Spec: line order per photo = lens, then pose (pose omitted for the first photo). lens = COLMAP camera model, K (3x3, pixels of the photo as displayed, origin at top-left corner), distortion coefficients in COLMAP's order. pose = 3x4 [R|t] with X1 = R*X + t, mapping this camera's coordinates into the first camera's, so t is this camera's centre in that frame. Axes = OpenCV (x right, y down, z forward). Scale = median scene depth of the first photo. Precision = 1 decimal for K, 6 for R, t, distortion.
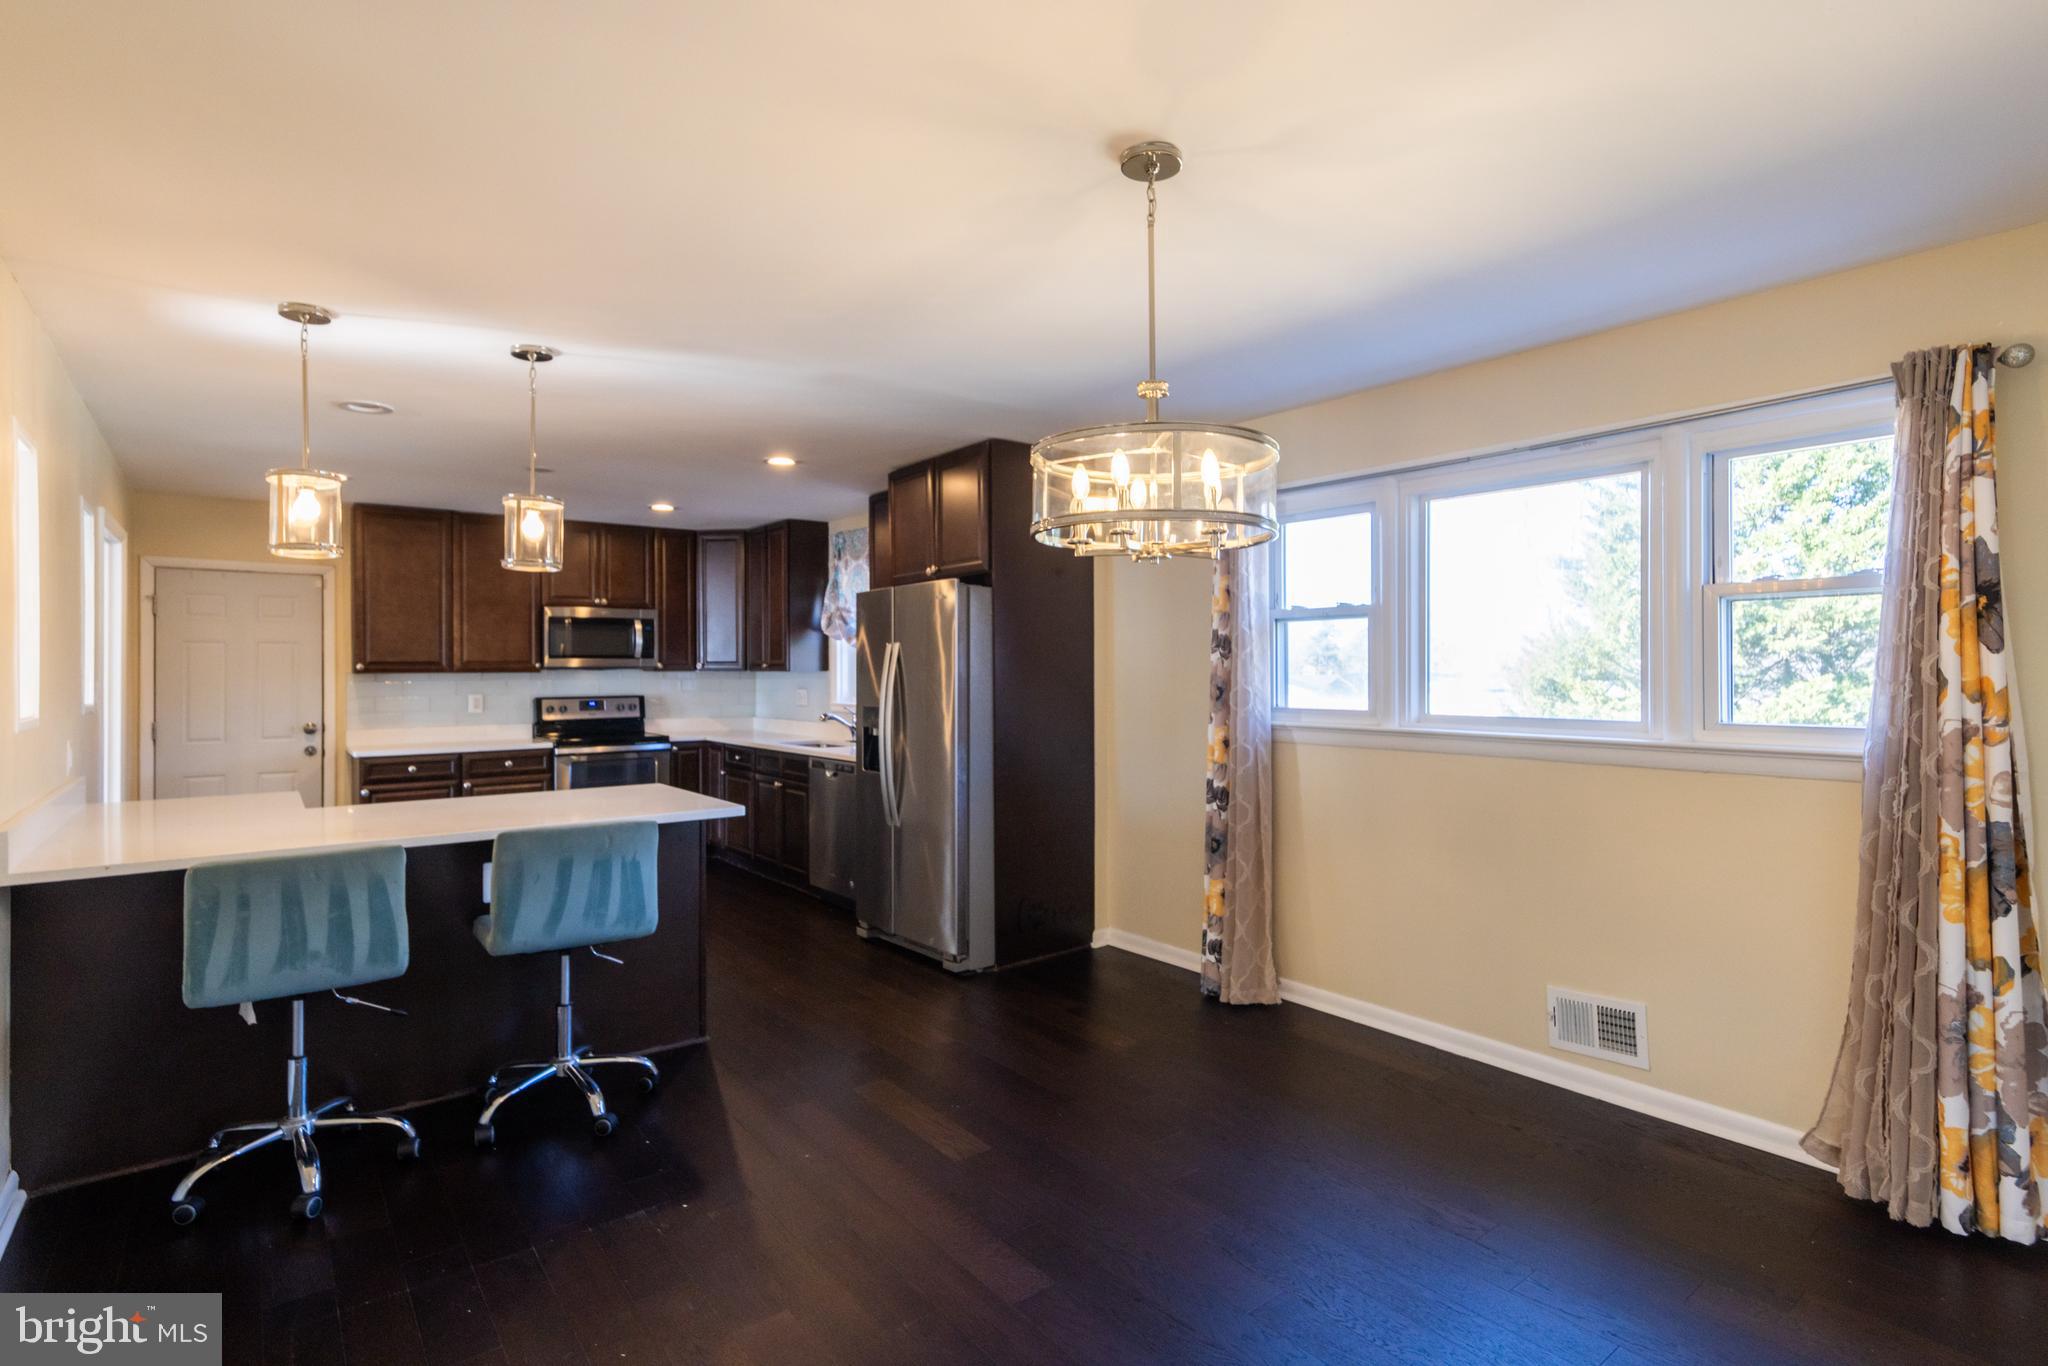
lens RADIAL K [[997.2, 0, 1055.7], [0, 997.2, 688.0], [0, 0, 1]] dist [0.001286, 0.000058]
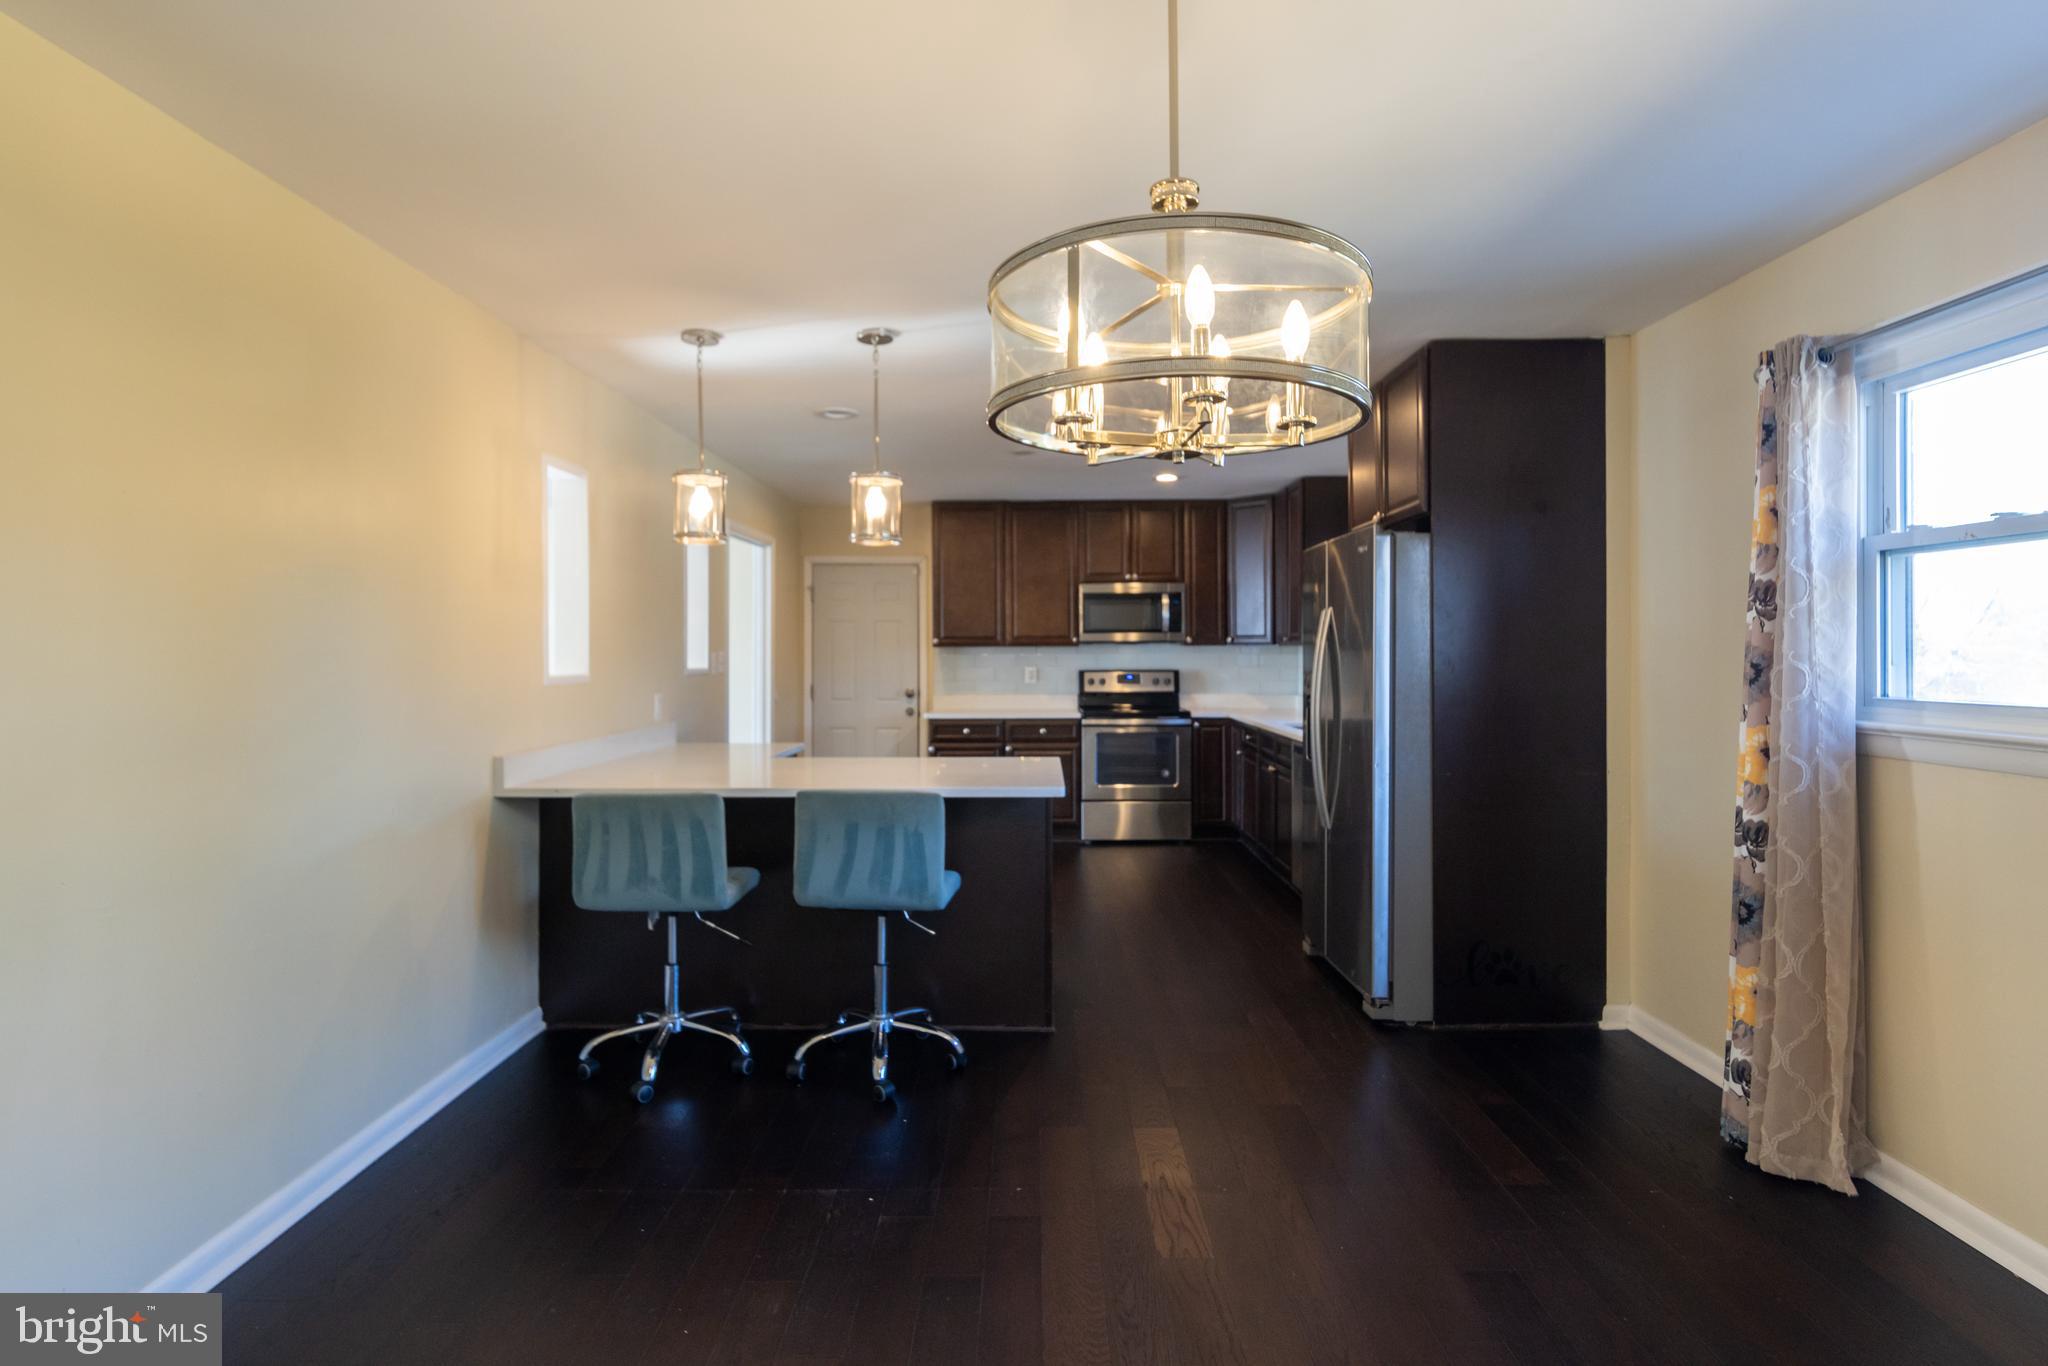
lens RADIAL K [[1031.4, 0, 1020.9], [0, 1031.4, 664.3], [0, 0, 1]] dist [-0.000384, 0.000068]
pose [[0.775229, 0.009892, -0.631603, 0.194176], [-0.011311, 0.999934, 0.001776, 0.003200], [0.631579, 0.005767, 0.775290, 0.177552]]
